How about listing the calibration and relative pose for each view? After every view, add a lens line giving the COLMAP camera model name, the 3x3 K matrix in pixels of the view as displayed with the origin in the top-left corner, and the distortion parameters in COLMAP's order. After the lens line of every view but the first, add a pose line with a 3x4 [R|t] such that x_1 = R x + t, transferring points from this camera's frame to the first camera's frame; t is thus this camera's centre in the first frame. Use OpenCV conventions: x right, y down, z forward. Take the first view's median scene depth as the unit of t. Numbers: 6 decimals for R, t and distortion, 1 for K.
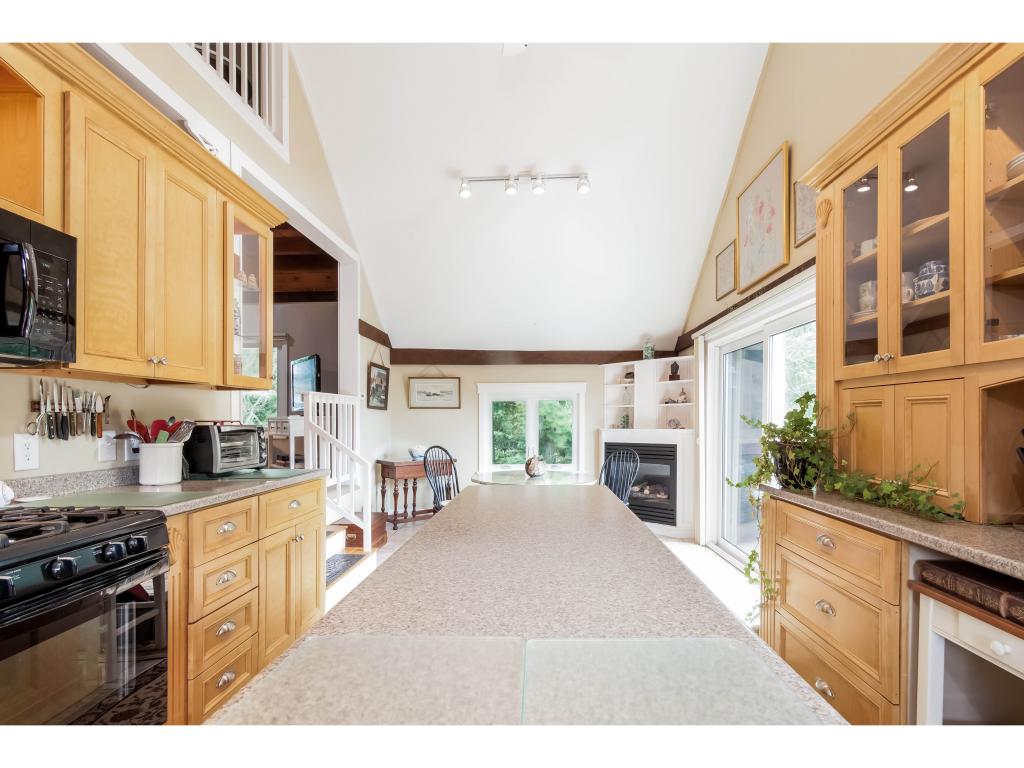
lens RADIAL K [[514.3, 0, 532.2], [0, 514.3, 406.2], [0, 0, 1]] dist [-0.001864, -0.001106]
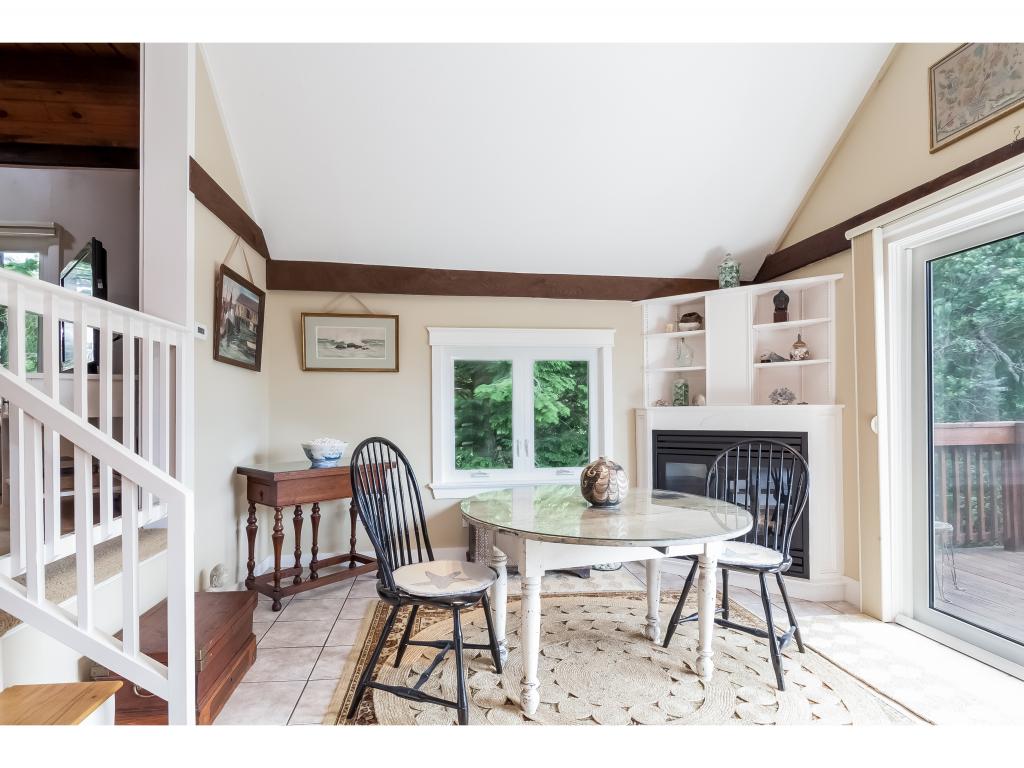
lens RADIAL K [[533.5, 0, 510.6], [0, 533.5, 402.0], [0, 0, 1]] dist [0.001539, -0.001695]
pose [[0.988815, 0.001402, 0.149142, -0.113286], [-0.003141, 0.999930, 0.011423, 0.033052], [-0.149115, -0.011764, 0.988750, 0.433561]]
